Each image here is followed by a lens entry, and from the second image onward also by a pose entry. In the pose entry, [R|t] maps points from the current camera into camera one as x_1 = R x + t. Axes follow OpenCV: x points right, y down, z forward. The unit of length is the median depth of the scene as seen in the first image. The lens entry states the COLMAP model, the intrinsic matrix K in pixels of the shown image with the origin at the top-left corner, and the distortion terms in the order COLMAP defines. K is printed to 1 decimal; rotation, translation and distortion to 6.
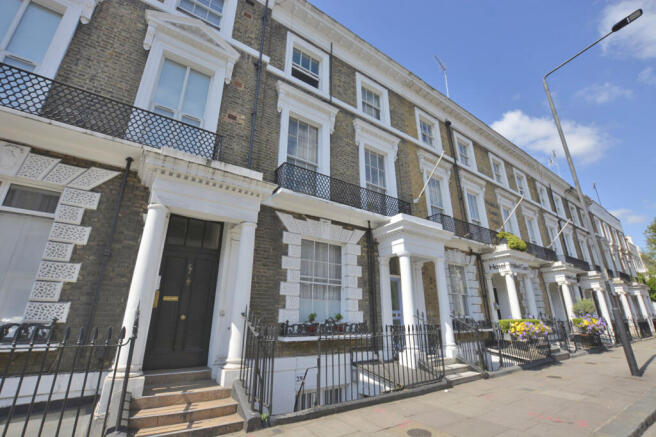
lens RADIAL K [[300.0, 0, 325.7], [0, 300.0, 219.2], [0, 0, 1]] dist [-0.030535, 0.000136]
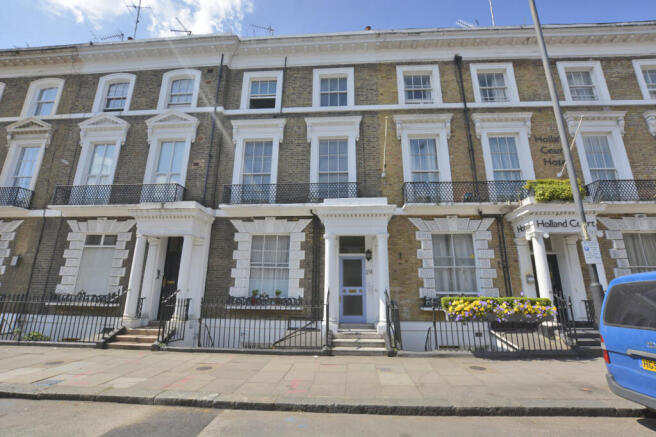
lens RADIAL K [[300.0, 0, 325.7], [0, 300.0, 219.2], [0, 0, 1]] dist [-0.030535, 0.000136]
pose [[0.770244, -0.145321, -0.620972, 0.957852], [0.199030, 0.979836, 0.017571, 0.033727], [0.605897, -0.137126, 0.783636, 0.147165]]
